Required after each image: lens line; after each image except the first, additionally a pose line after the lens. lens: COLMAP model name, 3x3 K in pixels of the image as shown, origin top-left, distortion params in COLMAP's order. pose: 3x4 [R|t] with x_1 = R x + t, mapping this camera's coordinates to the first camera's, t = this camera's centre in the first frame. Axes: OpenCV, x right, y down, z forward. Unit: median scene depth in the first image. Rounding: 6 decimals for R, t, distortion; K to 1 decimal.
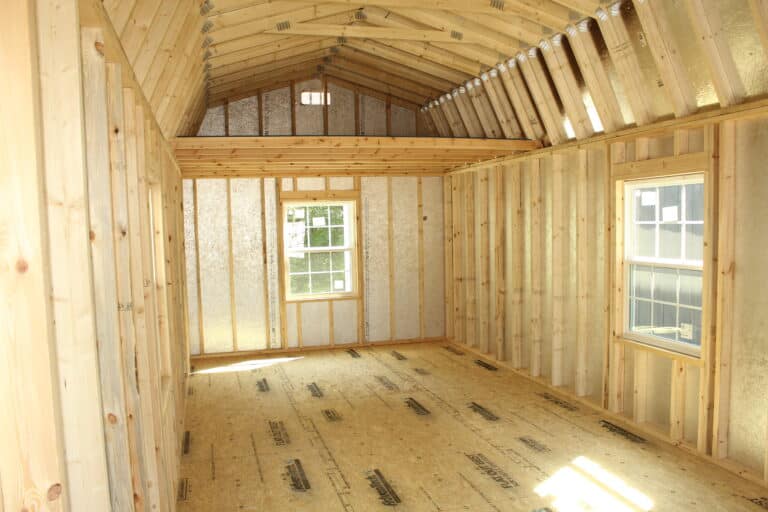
lens RADIAL K [[645.6, 0, 382.5], [0, 645.6, 273.2], [0, 0, 1]] dist [-0.169183, 0.169415]
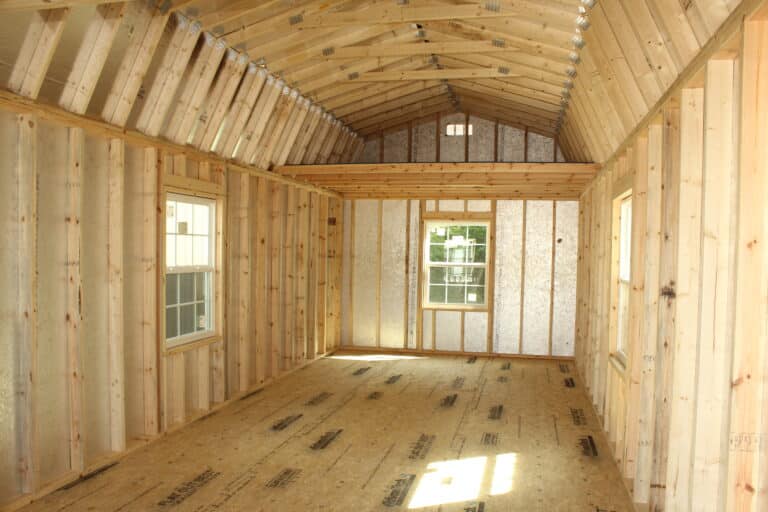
lens RADIAL K [[645.6, 0, 382.5], [0, 645.6, 273.2], [0, 0, 1]] dist [-0.169183, 0.169415]
pose [[0.877250, 0.058592, -0.476444, 0.335919], [-0.079130, 0.996596, -0.023139, 0.014680], [0.473467, 0.058000, 0.878900, -0.040058]]
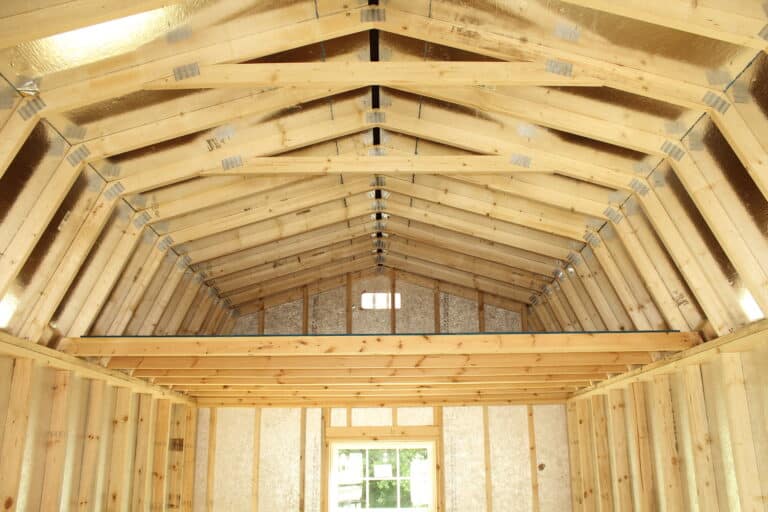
lens RADIAL K [[645.6, 0, 382.5], [0, 645.6, 273.2], [0, 0, 1]] dist [-0.169183, 0.169415]
pose [[0.962424, -0.061954, -0.264390, 0.101151], [-0.035859, 0.936105, -0.349888, -0.041373], [0.269174, 0.346221, 0.898708, 0.318306]]
